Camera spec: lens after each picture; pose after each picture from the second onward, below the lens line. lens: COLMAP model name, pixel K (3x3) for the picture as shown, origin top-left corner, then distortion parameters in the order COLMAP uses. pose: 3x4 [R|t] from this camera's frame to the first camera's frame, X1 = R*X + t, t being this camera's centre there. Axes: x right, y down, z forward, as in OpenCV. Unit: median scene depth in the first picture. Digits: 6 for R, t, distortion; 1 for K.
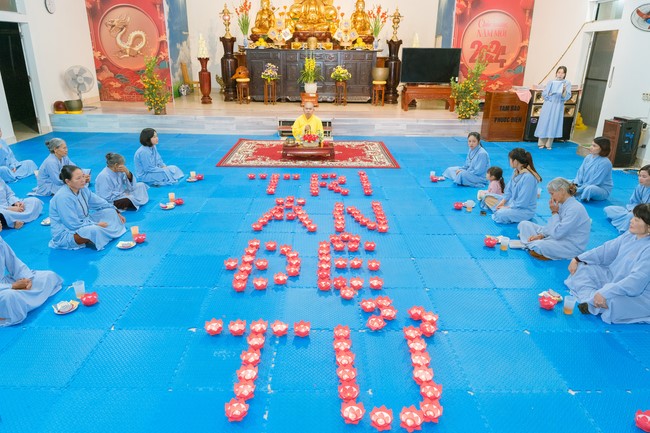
lens RADIAL K [[447.5, 0, 325.0], [0, 447.5, 216.5], [0, 0, 1]] dist [0.005897, -0.004310]
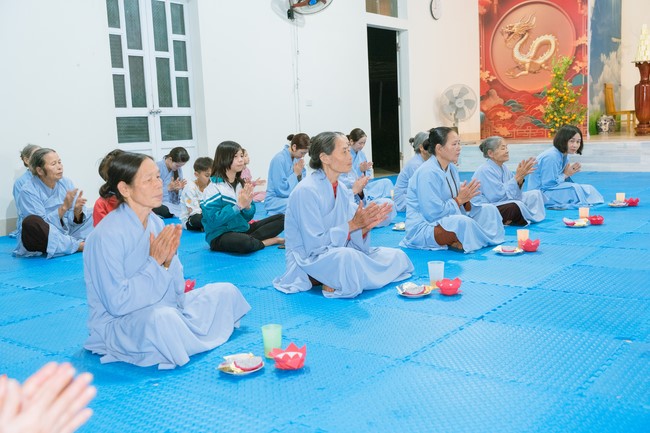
lens RADIAL K [[712.3, 0, 325.0], [0, 712.3, 216.5], [0, 0, 1]] dist [-0.005663, 0.012657]
pose [[0.792050, 0.024670, -0.609957, -0.018751], [-0.157287, 0.973695, -0.164862, 0.078163], [0.589845, 0.226518, 0.775095, 0.034159]]
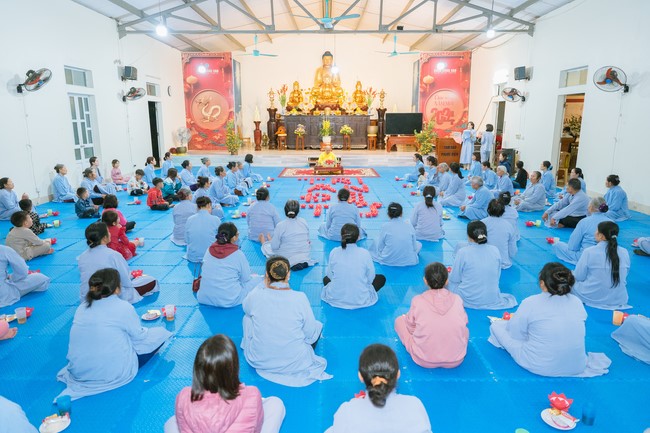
lens RADIAL K [[441.2, 0, 325.0], [0, 441.2, 216.5], [0, 0, 1]] dist [0.004709, -0.004076]
pose [[0.999787, -0.011214, -0.017318, -0.015144], [0.008741, 0.990562, -0.136785, 0.177166], [0.018689, 0.136604, 0.990449, -0.448430]]
